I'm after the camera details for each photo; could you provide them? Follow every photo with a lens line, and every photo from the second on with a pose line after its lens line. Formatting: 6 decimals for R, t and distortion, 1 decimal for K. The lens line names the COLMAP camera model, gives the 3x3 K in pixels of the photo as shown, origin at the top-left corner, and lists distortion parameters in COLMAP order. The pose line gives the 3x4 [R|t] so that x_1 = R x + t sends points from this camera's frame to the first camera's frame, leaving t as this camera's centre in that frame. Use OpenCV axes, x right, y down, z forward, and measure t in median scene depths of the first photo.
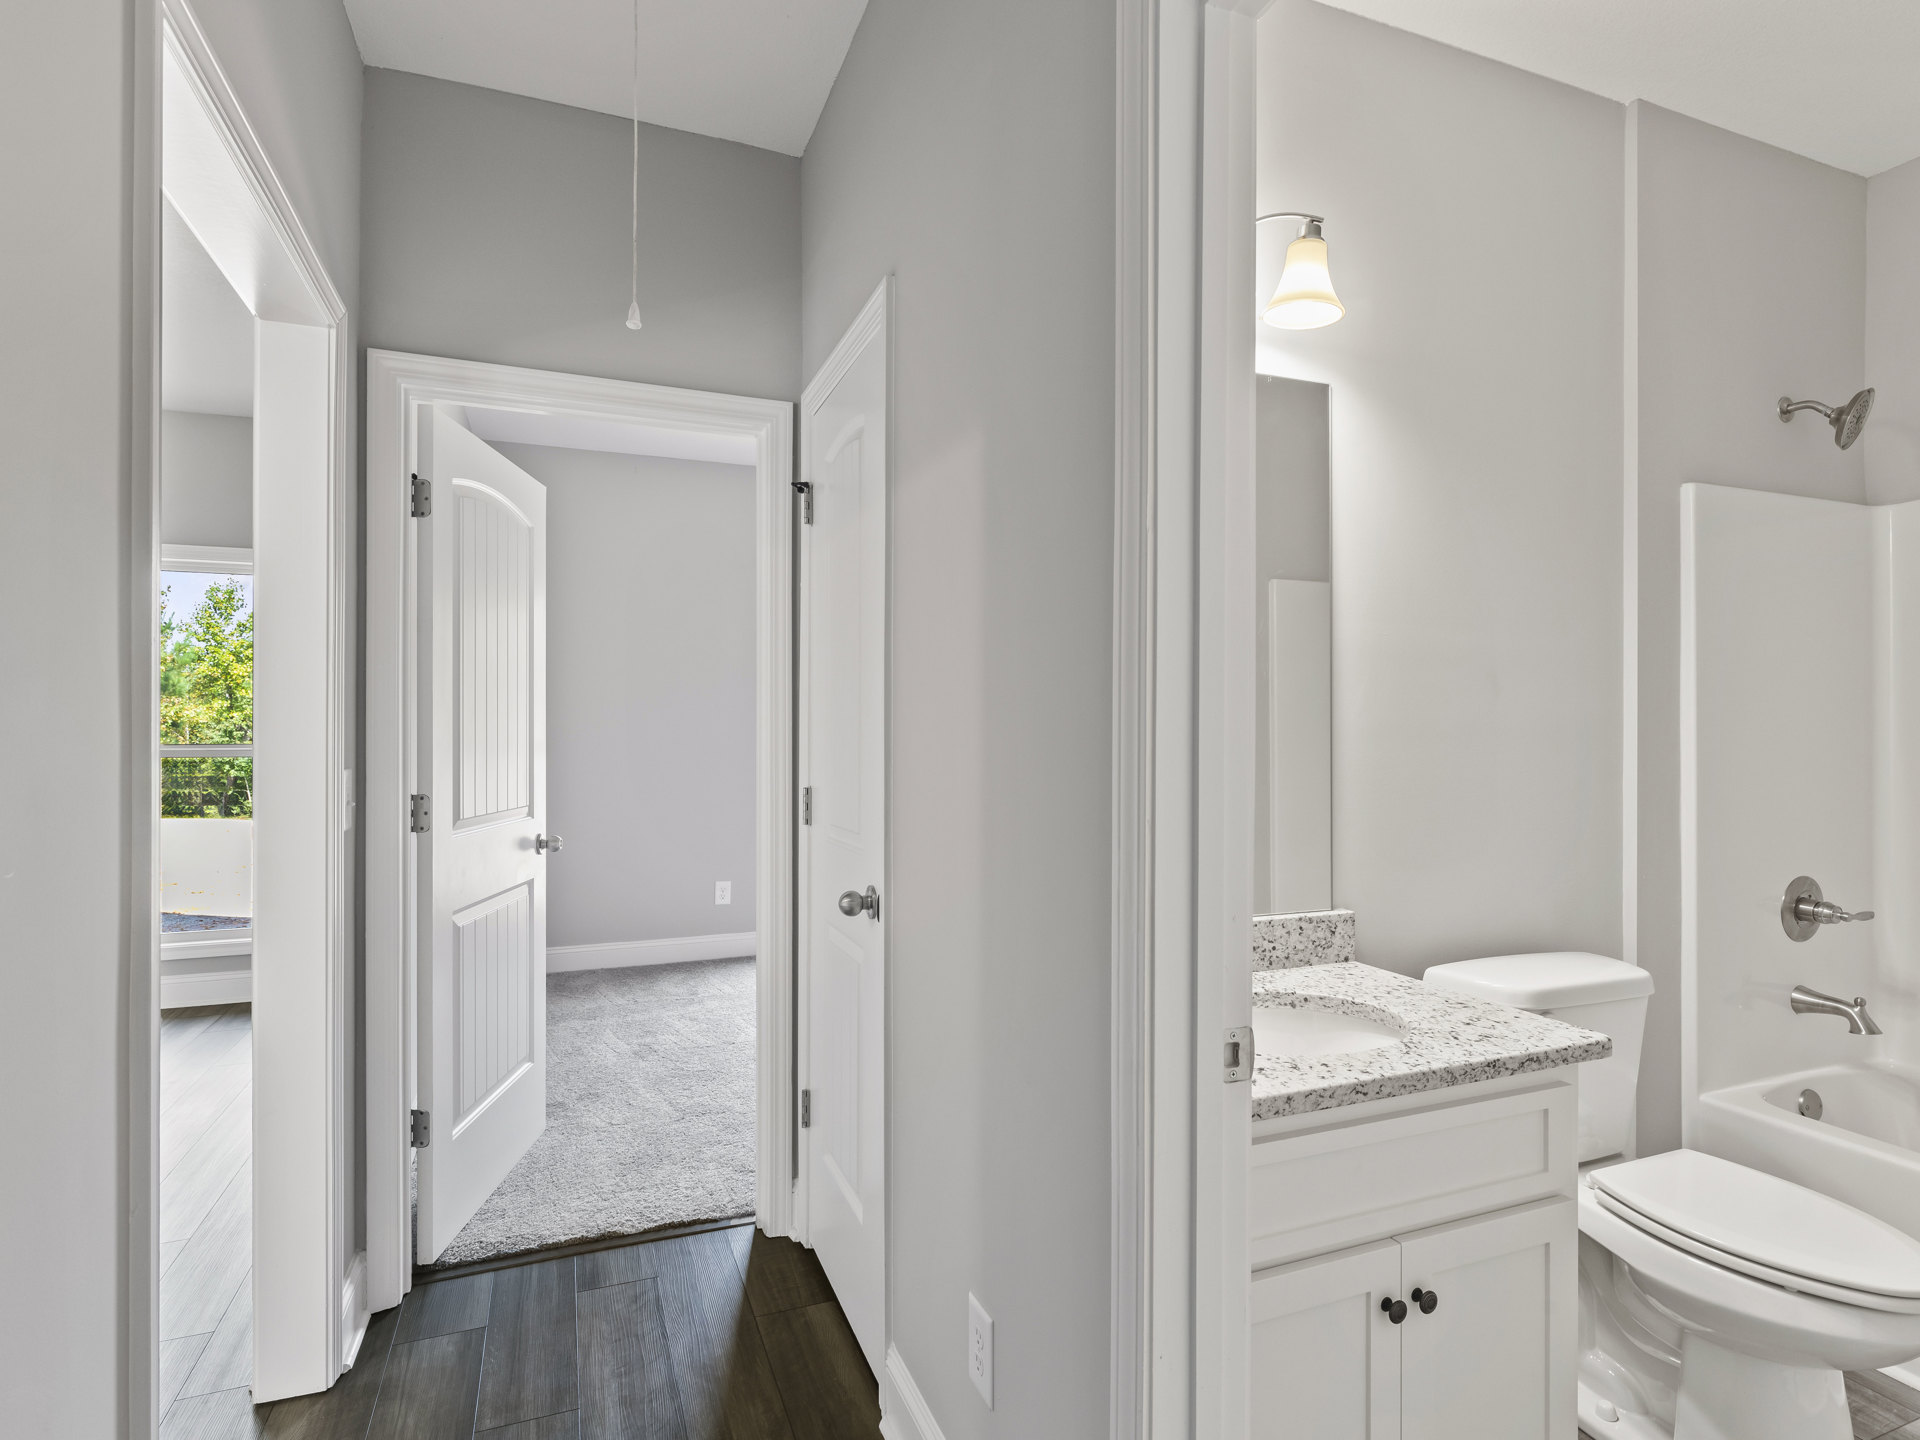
lens RADIAL K [[1013.2, 0, 968.4], [0, 1013.2, 730.8], [0, 0, 1]] dist [0.000775, -0.001501]
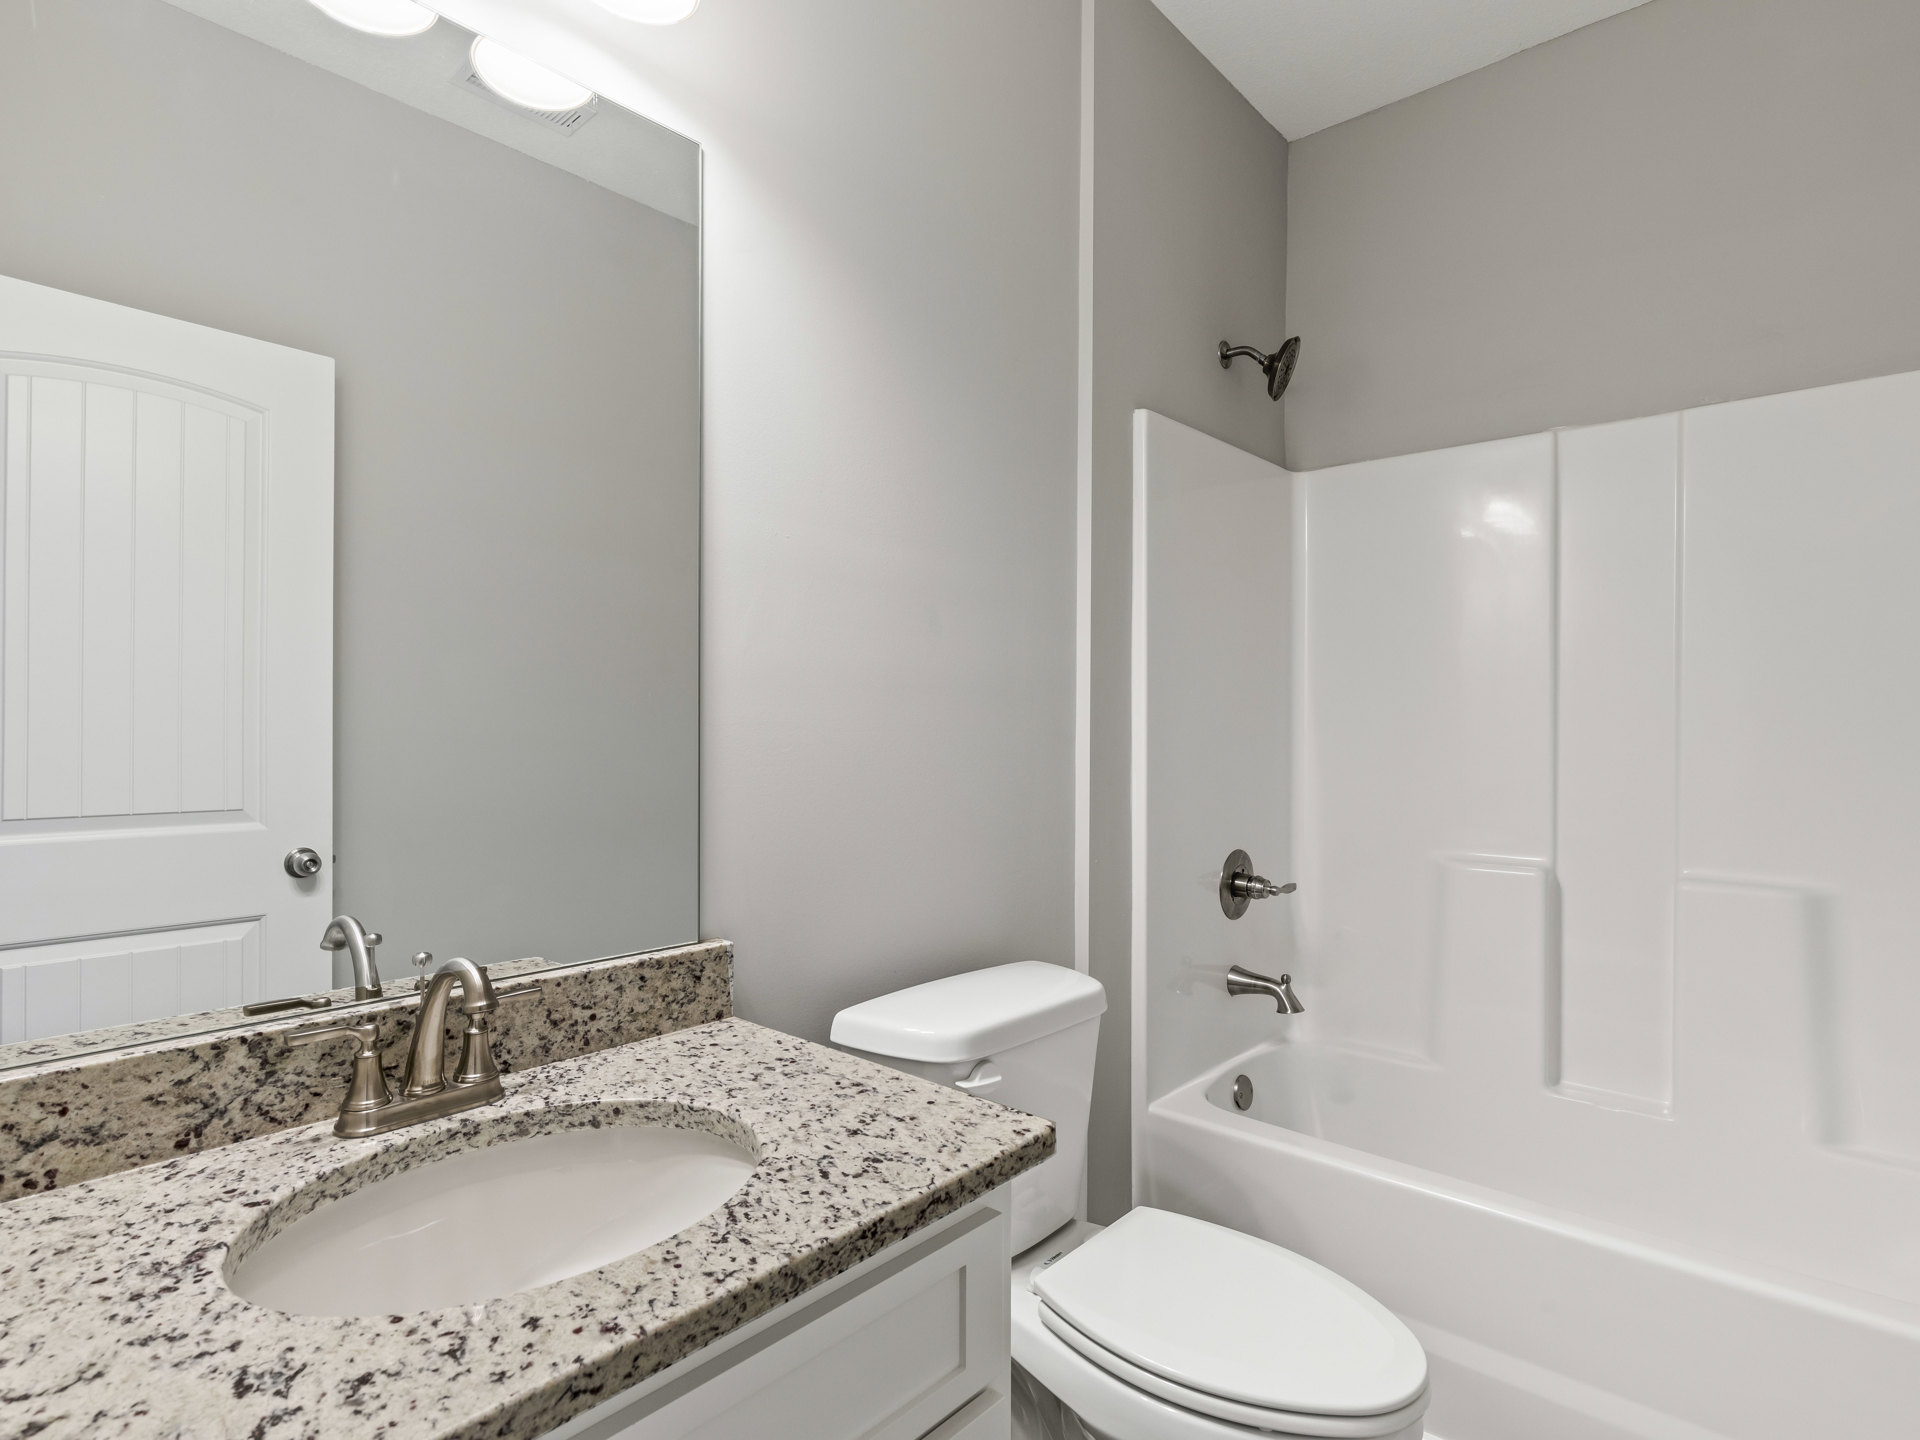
lens RADIAL K [[1013.2, 0, 968.4], [0, 1013.2, 730.8], [0, 0, 1]] dist [0.000775, -0.001501]
pose [[0.894361, 0.000502, 0.447345, 0.230995], [-0.003894, 0.999970, 0.006665, 0.035814], [-0.447329, -0.007703, 0.894336, 0.350319]]
